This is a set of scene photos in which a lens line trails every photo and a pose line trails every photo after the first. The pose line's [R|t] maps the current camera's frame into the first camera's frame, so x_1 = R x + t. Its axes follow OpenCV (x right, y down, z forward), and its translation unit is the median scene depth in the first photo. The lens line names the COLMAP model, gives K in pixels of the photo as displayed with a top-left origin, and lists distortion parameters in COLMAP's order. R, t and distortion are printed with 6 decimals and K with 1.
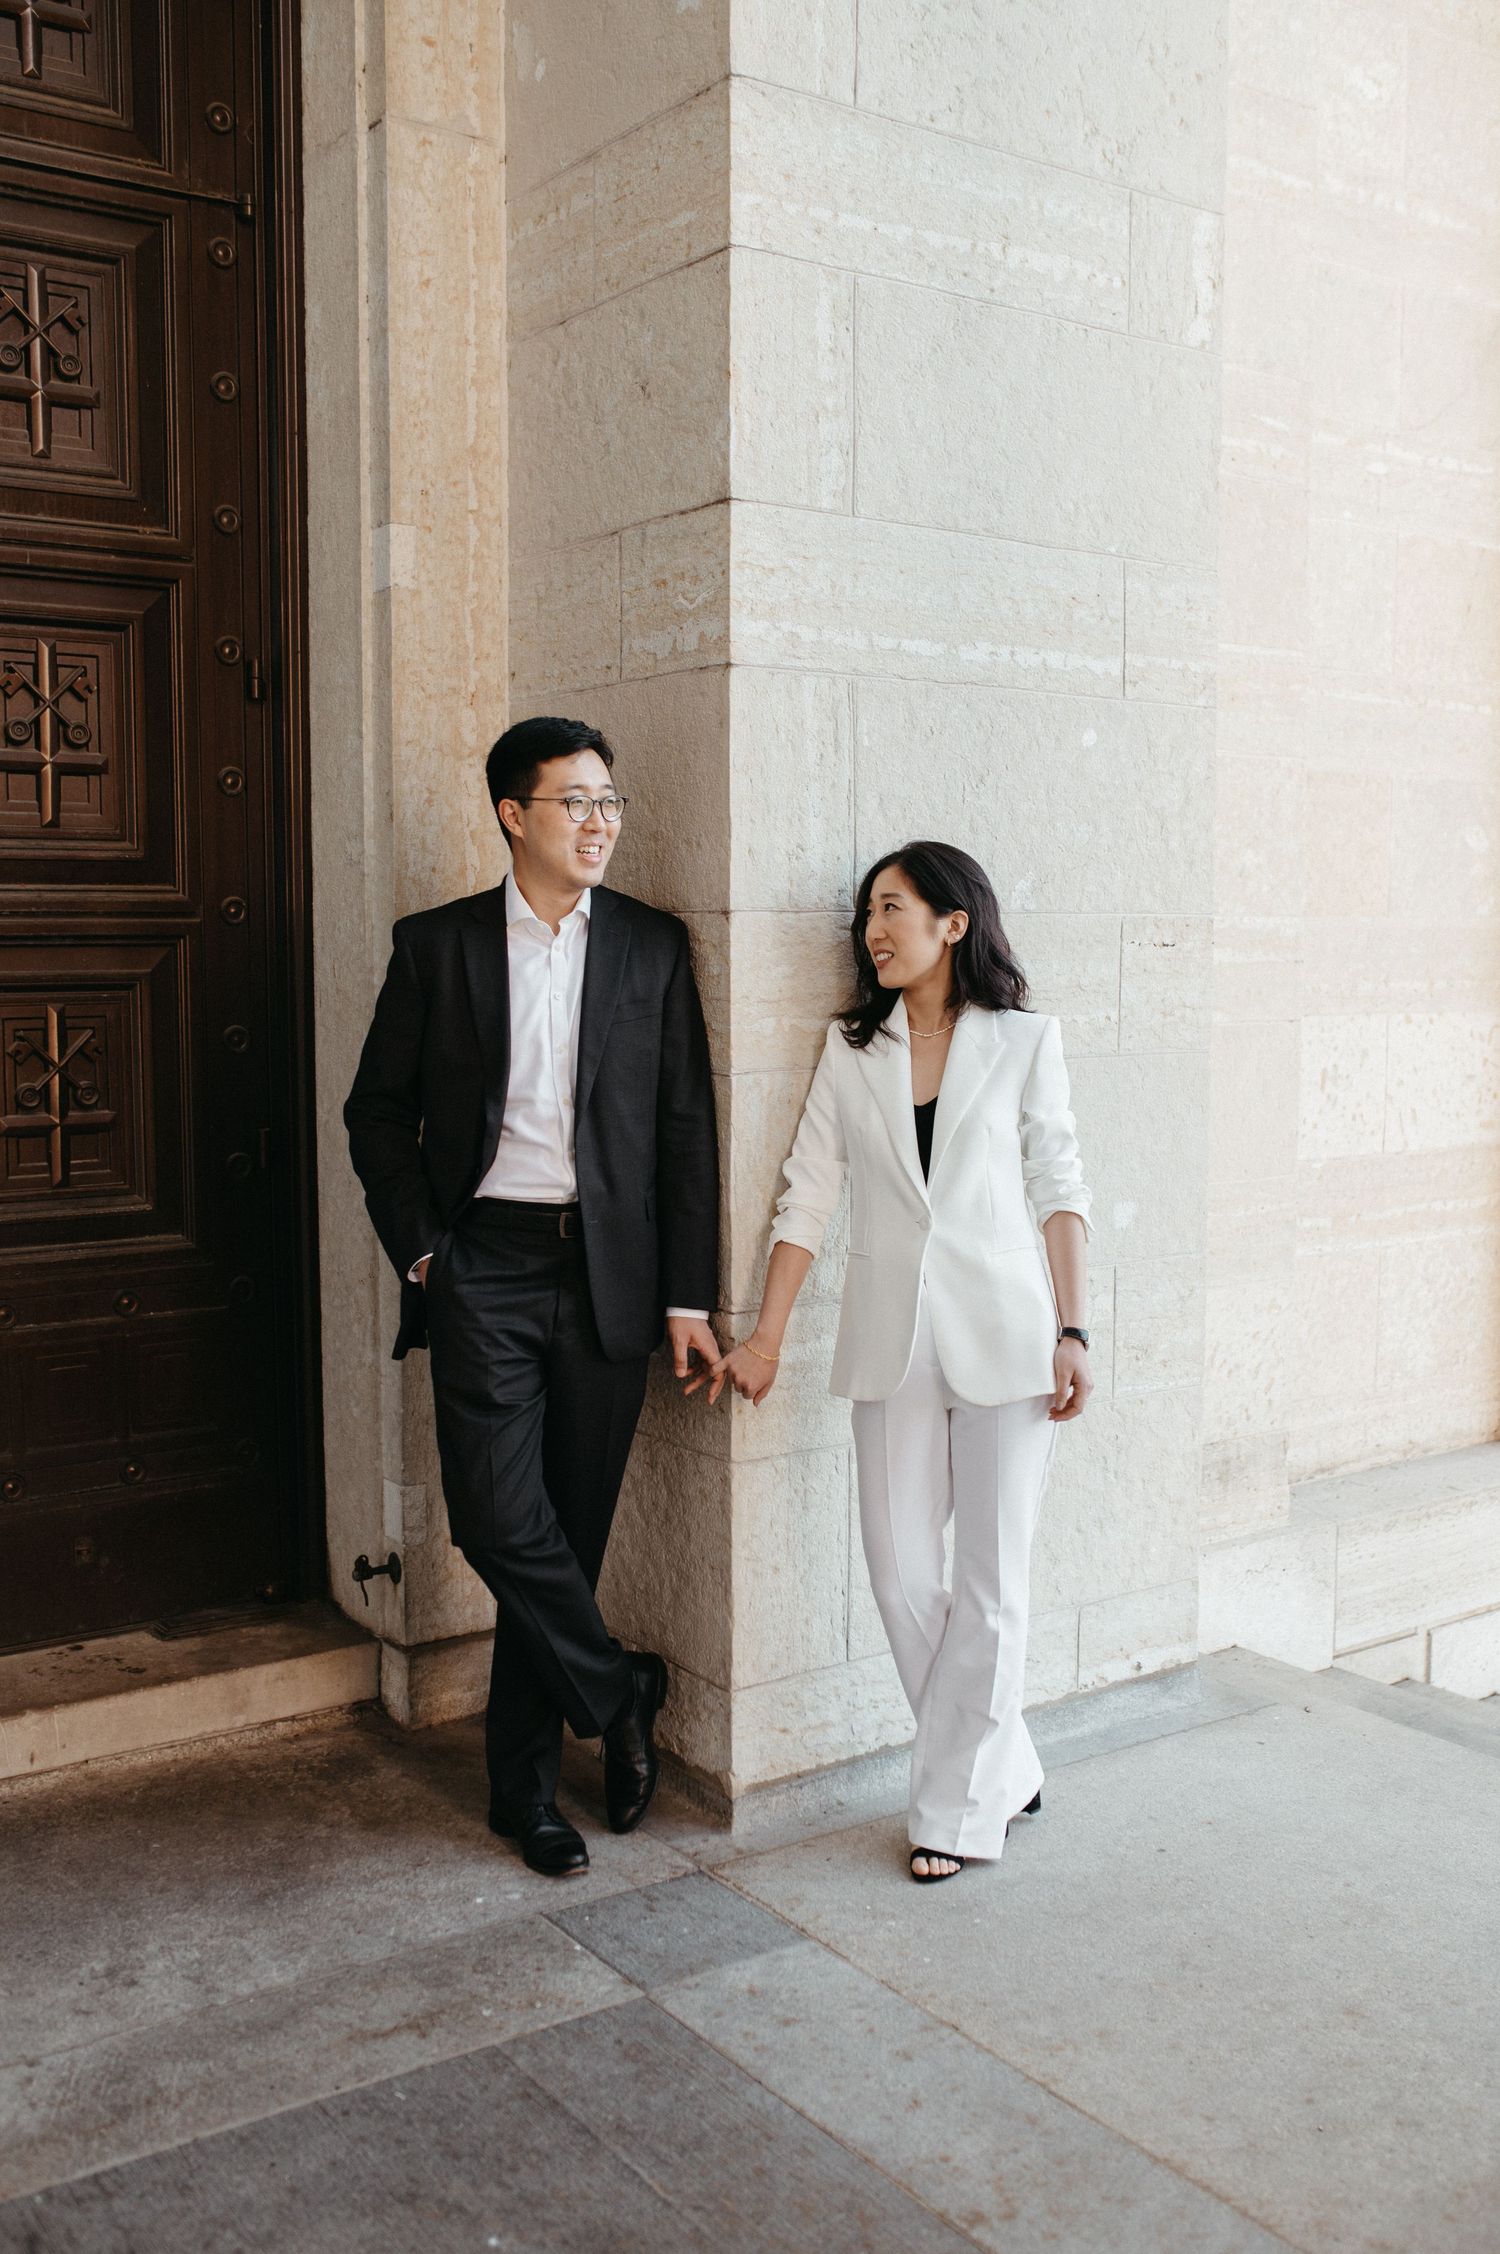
lens RADIAL K [[2070.2, 0, 761.3], [0, 2070.2, 1127.1], [0, 0, 1]] dist [-0.023691, 0.000000]
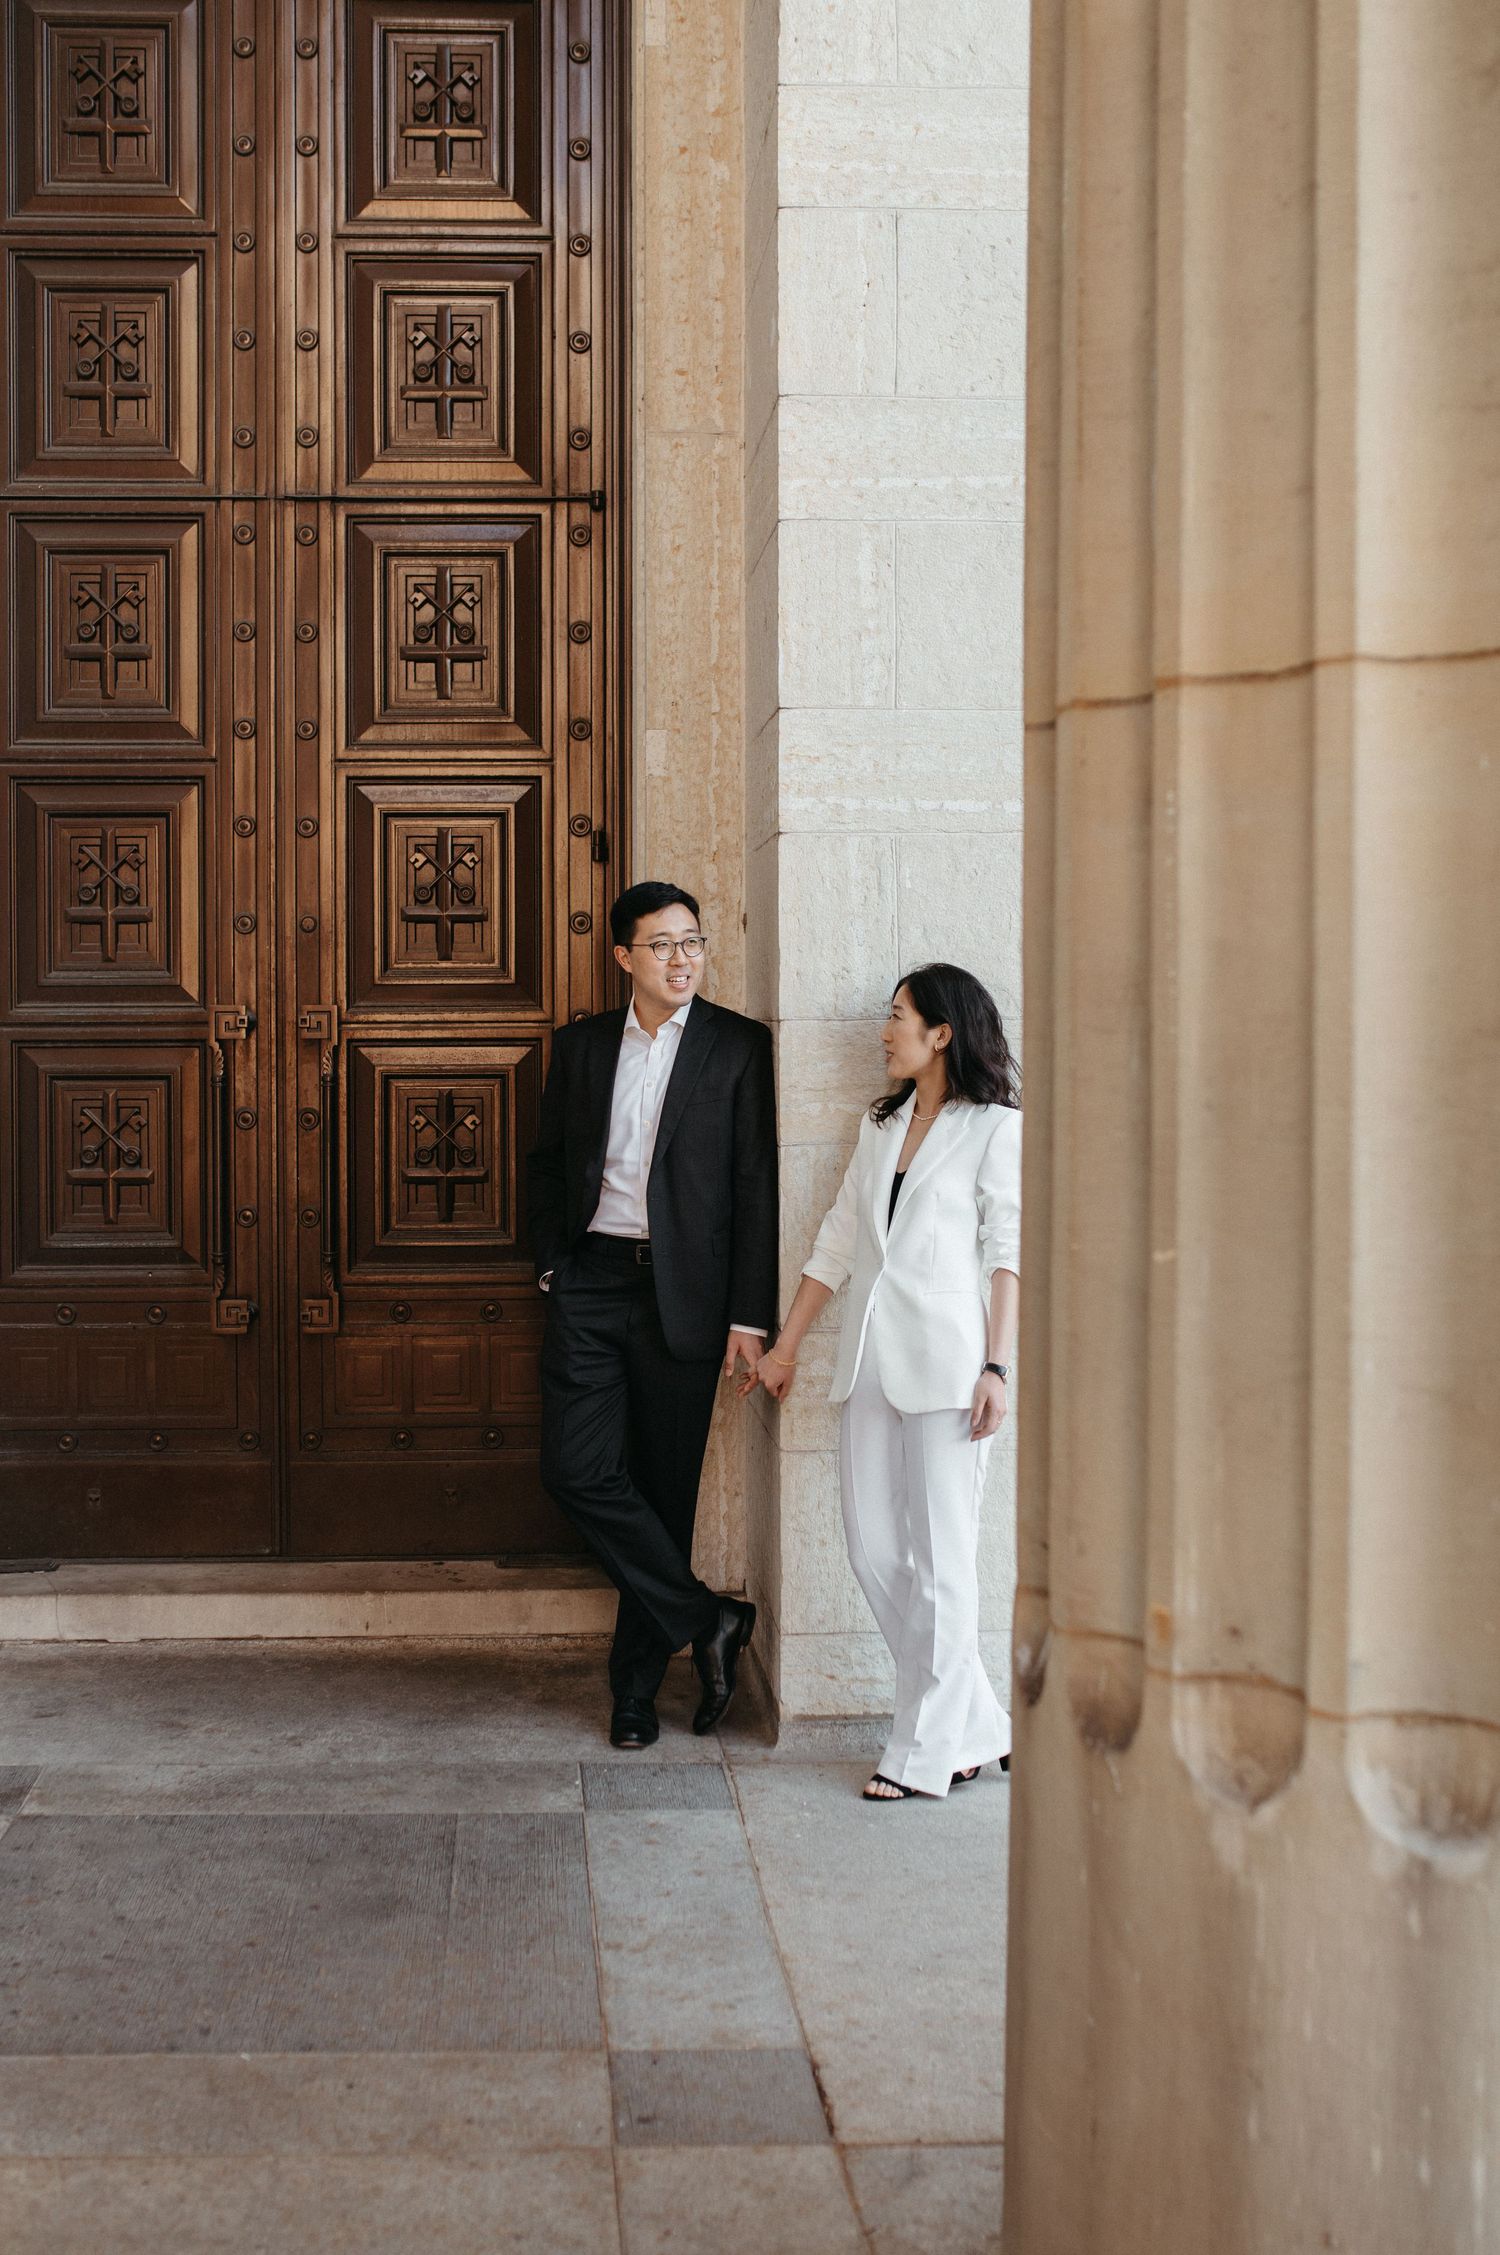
lens RADIAL K [[2325.8, 0, 719.3], [0, 2325.8, 1073.9], [0, 0, 1]] dist [-0.017801, 0.000000]
pose [[0.853010, 0.005526, -0.521865, 0.686255], [-0.044371, 0.997091, -0.061968, 0.020891], [0.520004, 0.076015, 0.850774, -0.250086]]
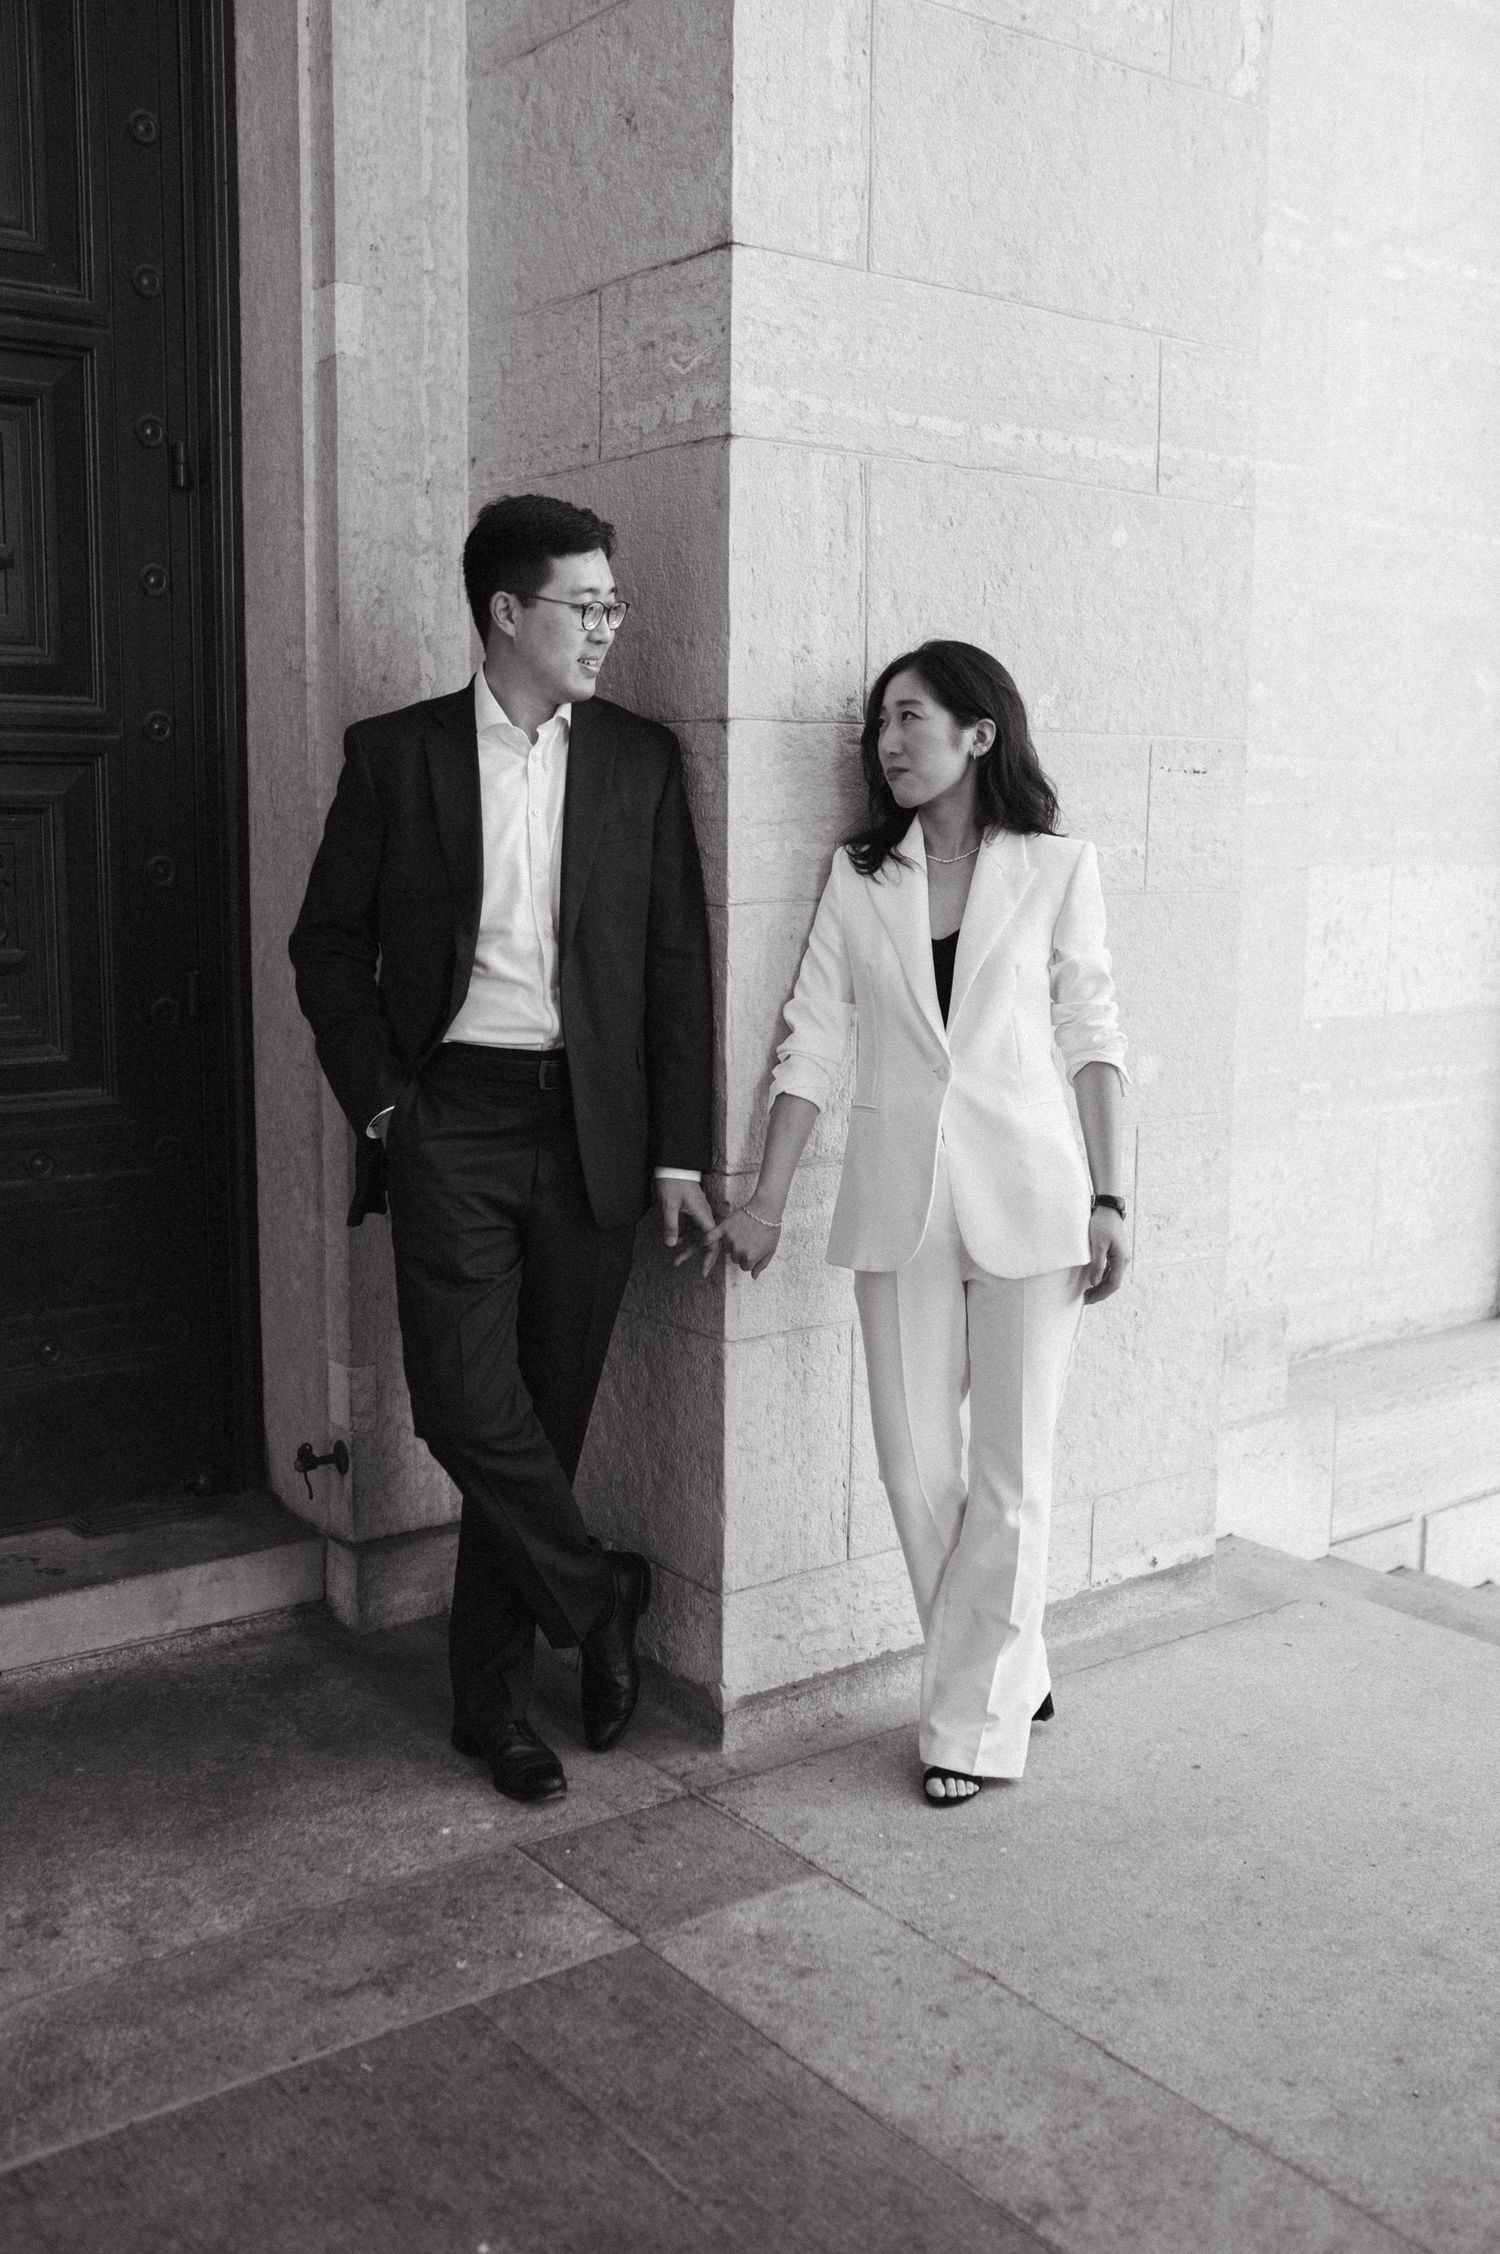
lens RADIAL K [[2070.2, 0, 739.2], [0, 2070.2, 1088.5], [0, 0, 1]] dist [-0.023691, 0.000000]
pose [[0.999551, 0.003443, 0.029771, -0.034583], [-0.004638, 0.999181, 0.040191, 0.016569], [-0.029609, -0.040311, 0.998748, 0.109296]]
